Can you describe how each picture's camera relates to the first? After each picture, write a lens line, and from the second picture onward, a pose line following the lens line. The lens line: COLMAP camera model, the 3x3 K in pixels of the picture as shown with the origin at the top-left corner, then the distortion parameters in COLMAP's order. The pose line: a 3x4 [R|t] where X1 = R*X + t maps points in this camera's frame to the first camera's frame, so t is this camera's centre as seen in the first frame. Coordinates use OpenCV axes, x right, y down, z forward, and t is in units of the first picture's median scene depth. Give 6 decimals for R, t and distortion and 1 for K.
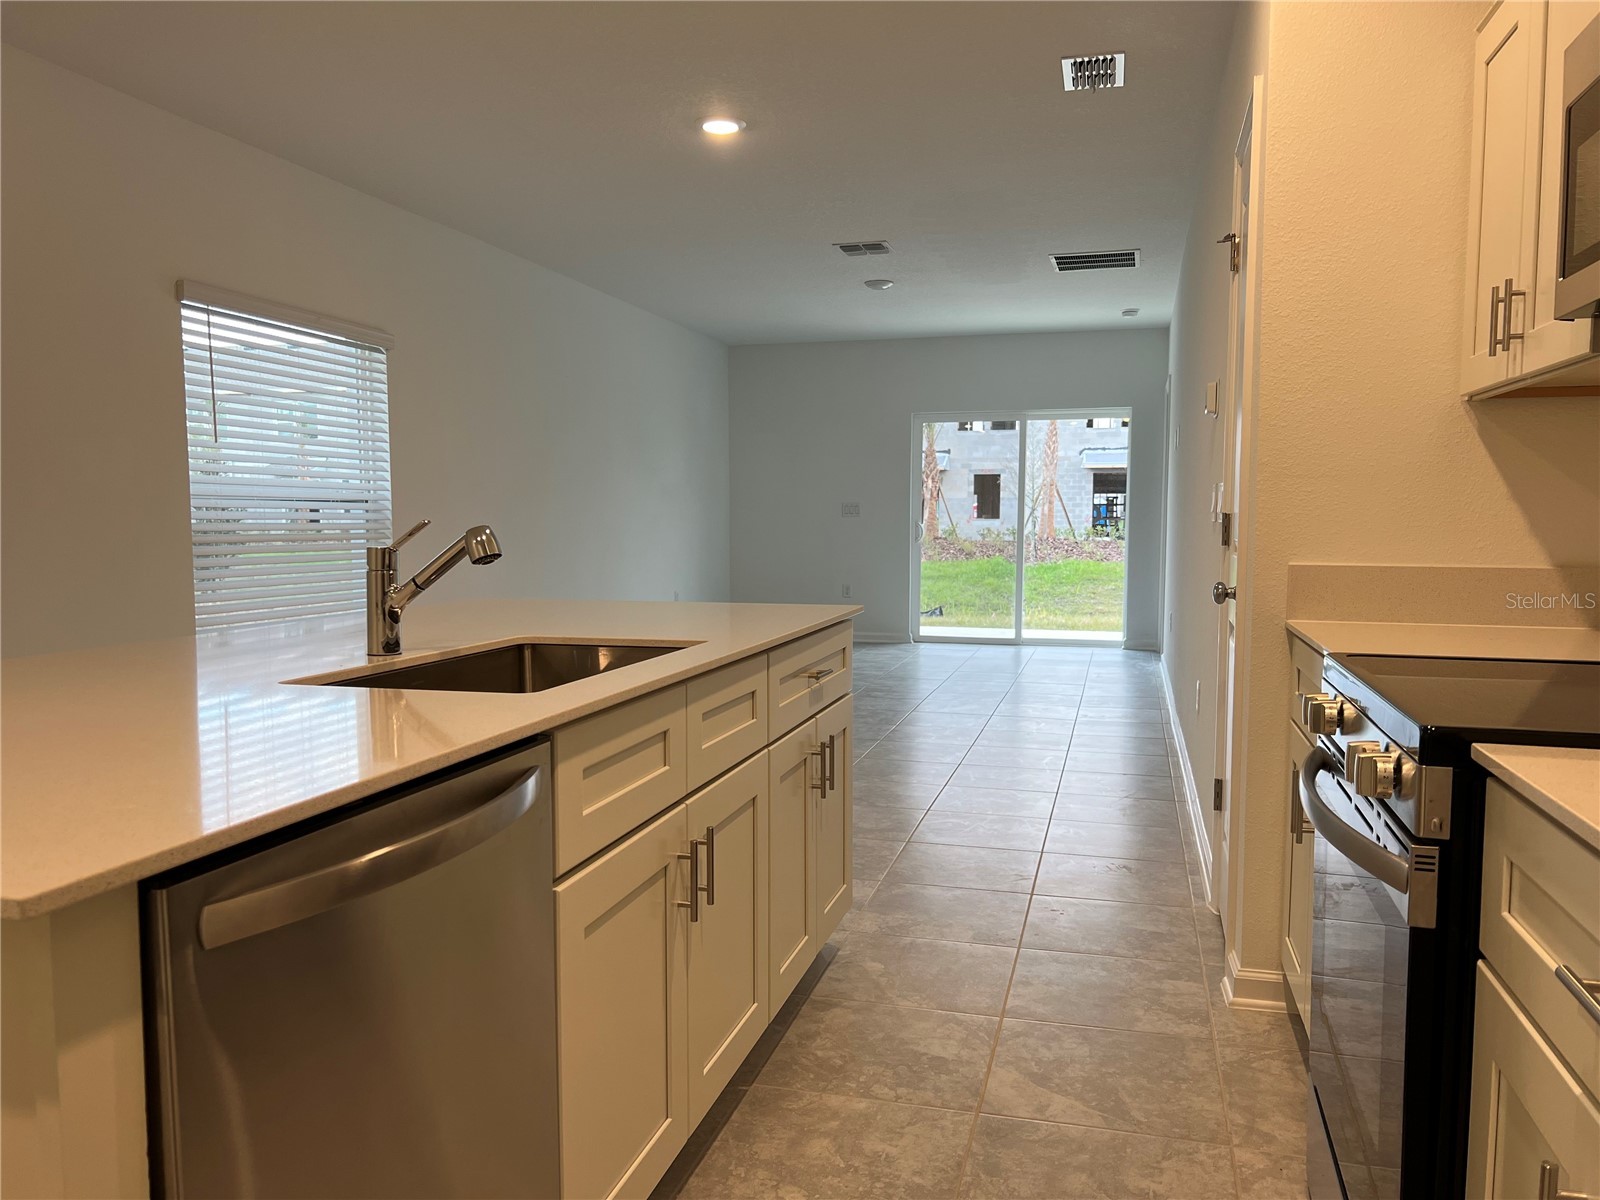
lens RADIAL K [[1200.9, 0, 788.3], [0, 1200.9, 625.8], [0, 0, 1]] dist [0.047589, -0.057622]
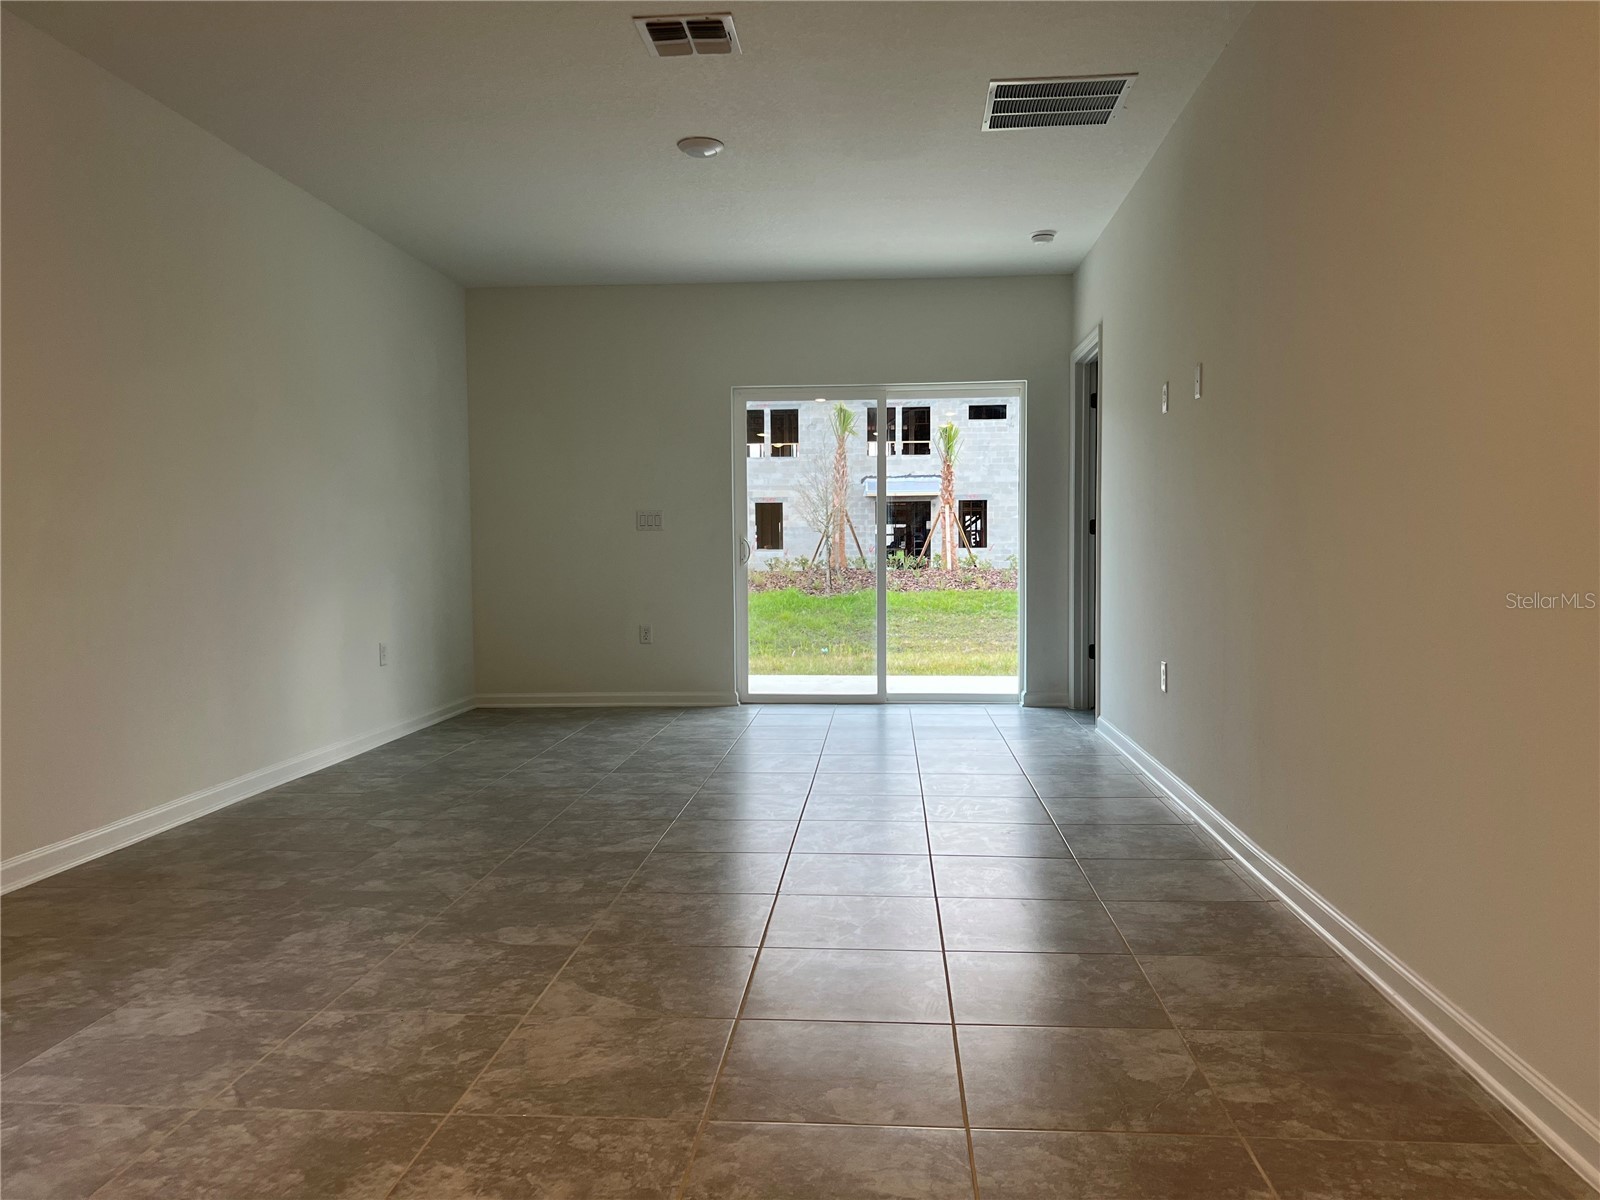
lens RADIAL K [[1200.9, 0, 794.3], [0, 1200.9, 609.7], [0, 0, 1]] dist [0.047589, -0.057622]
pose [[0.981148, -0.016979, 0.192513, -0.001401], [0.024999, 0.998914, -0.039309, -0.013793], [-0.191637, 0.043381, 0.980507, 0.291383]]
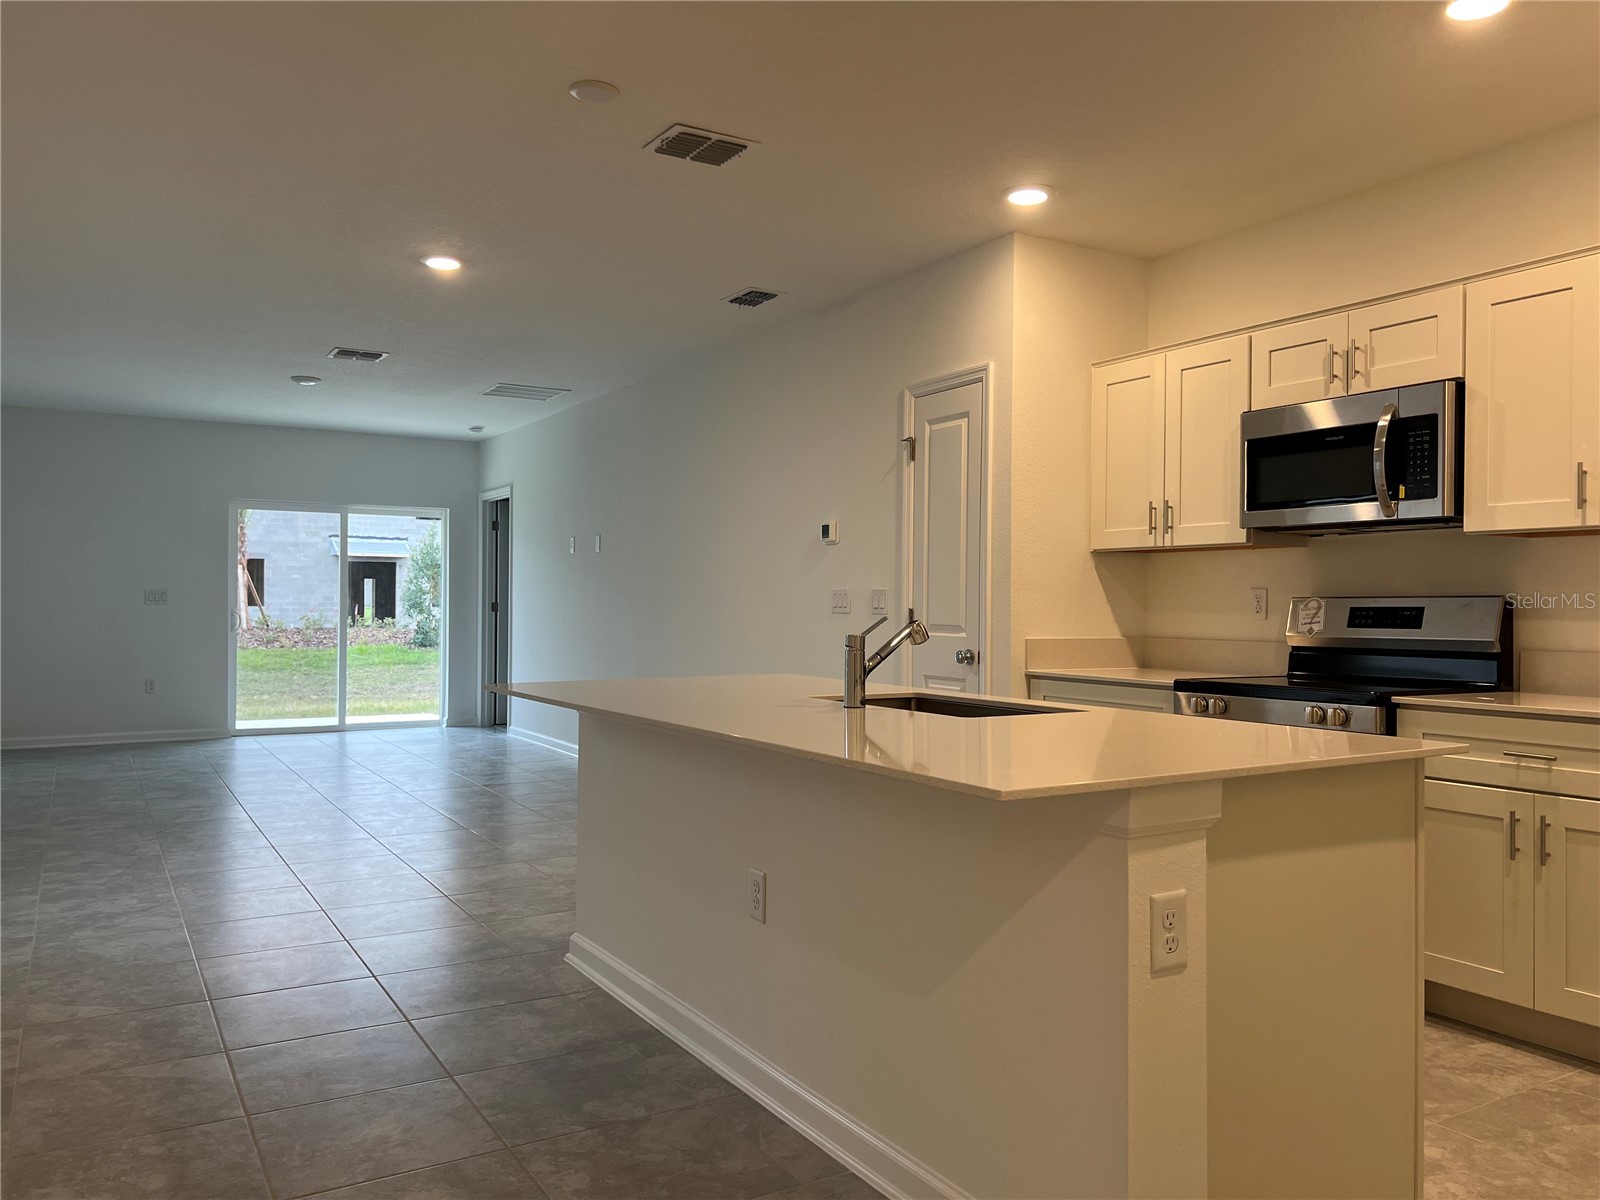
lens RADIAL K [[1200.9, 0, 803.2], [0, 1200.9, 595.3], [0, 0, 1]] dist [0.047589, -0.057622]
pose [[0.691261, 0.010132, 0.722534, -0.277678], [0.060181, 0.995621, -0.071537, -0.002035], [-0.720094, 0.092934, 0.687624, 0.006089]]
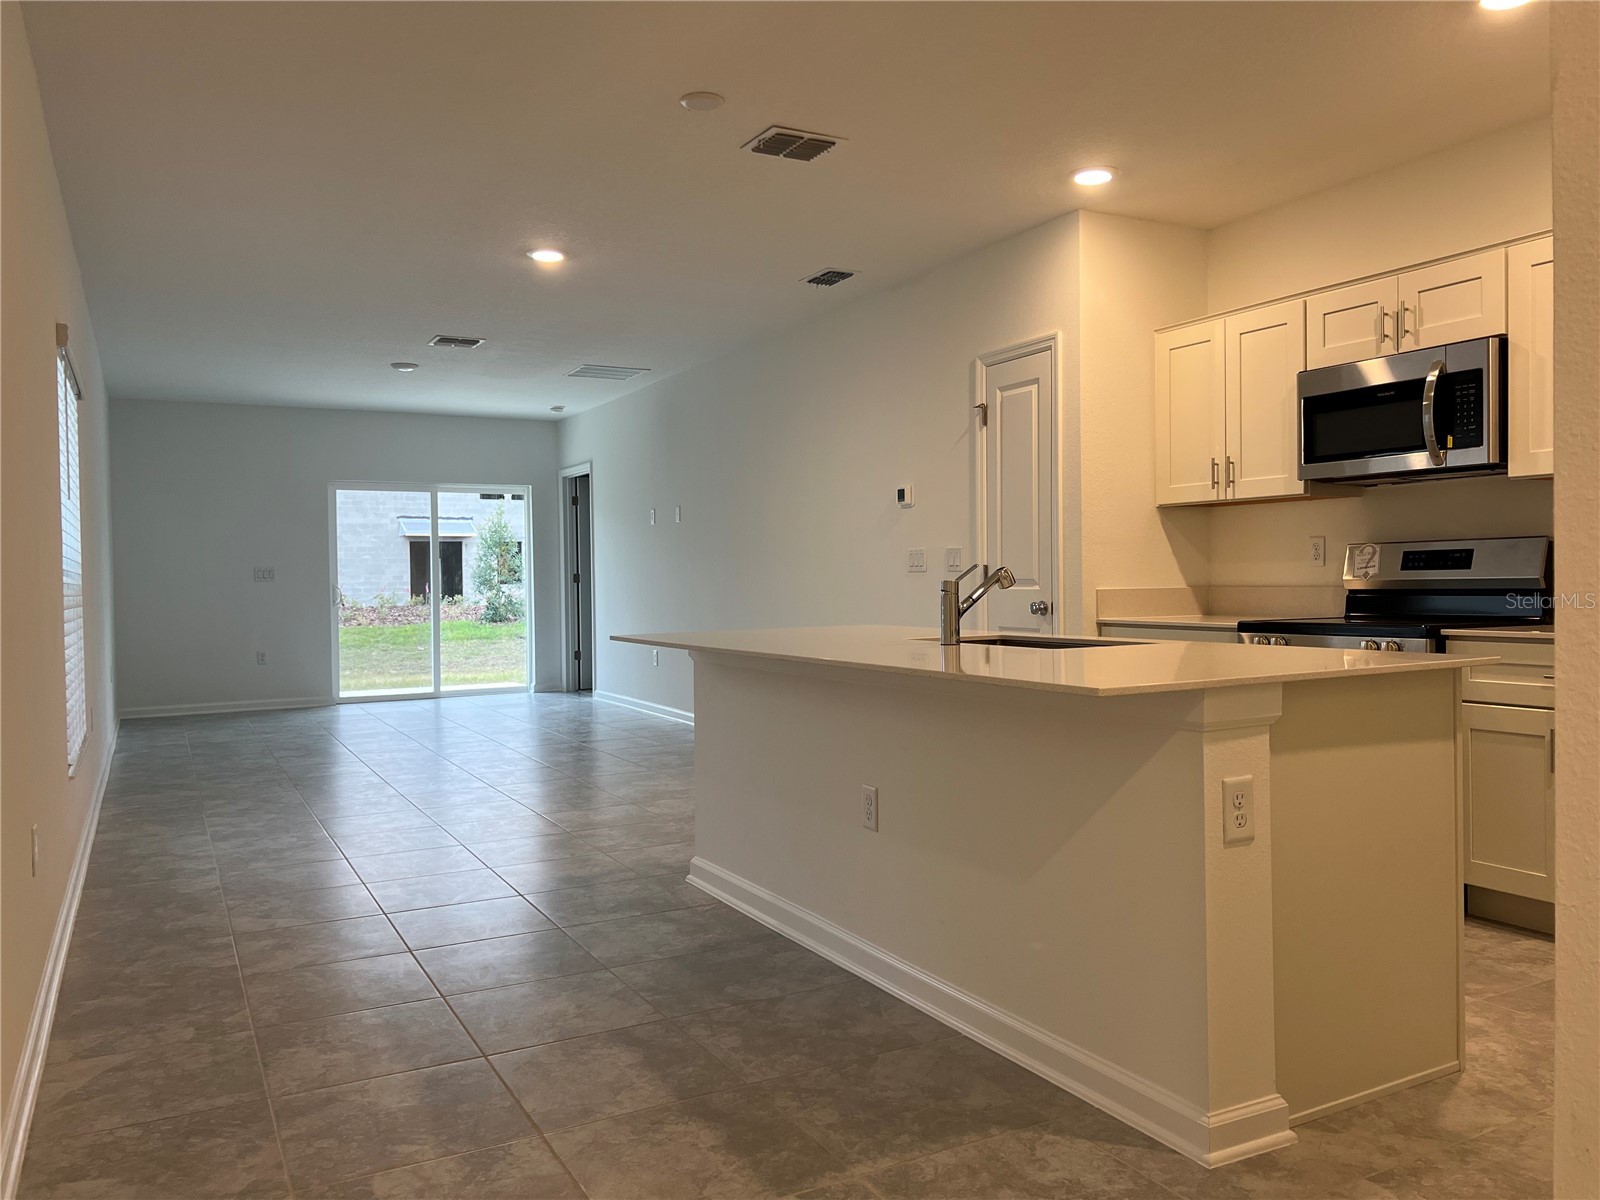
lens RADIAL K [[1200.9, 0, 799.0], [0, 1200.9, 587.5], [0, 0, 1]] dist [0.047589, -0.057622]
pose [[0.724804, -0.016057, 0.688768, -0.314936], [0.077483, 0.995286, -0.058335, 0.005371], [-0.684584, 0.095649, 0.722631, -0.011017]]
